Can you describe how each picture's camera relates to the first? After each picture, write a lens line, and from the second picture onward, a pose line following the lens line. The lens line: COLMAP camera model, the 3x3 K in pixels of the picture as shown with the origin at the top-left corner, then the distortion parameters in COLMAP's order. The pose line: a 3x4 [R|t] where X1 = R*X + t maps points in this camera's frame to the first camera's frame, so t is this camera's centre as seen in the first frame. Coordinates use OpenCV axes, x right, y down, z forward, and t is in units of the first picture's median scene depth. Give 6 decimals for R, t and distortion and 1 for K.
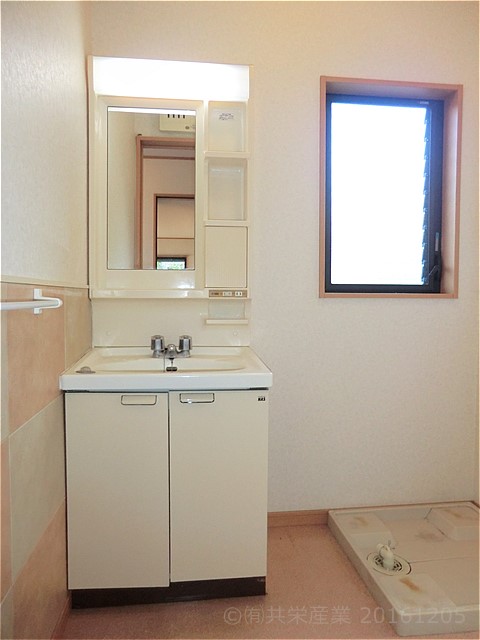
lens RADIAL K [[470.2, 0, 235.6], [0, 470.2, 314.1], [0, 0, 1]] dist [-0.050659, 0.055779]
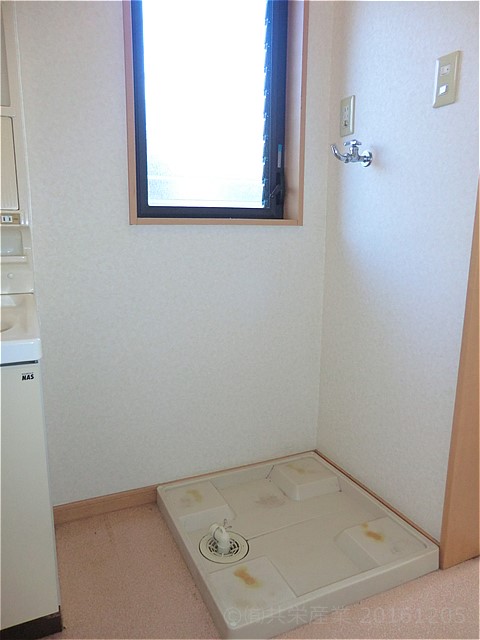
lens RADIAL K [[470.2, 0, 237.7], [0, 470.2, 319.9], [0, 0, 1]] dist [-0.050659, 0.055779]
pose [[0.953876, -0.061109, 0.293916, 0.112231], [0.014377, 0.987238, 0.158600, -0.000545], [-0.299857, -0.147059, 0.942581, 0.223233]]
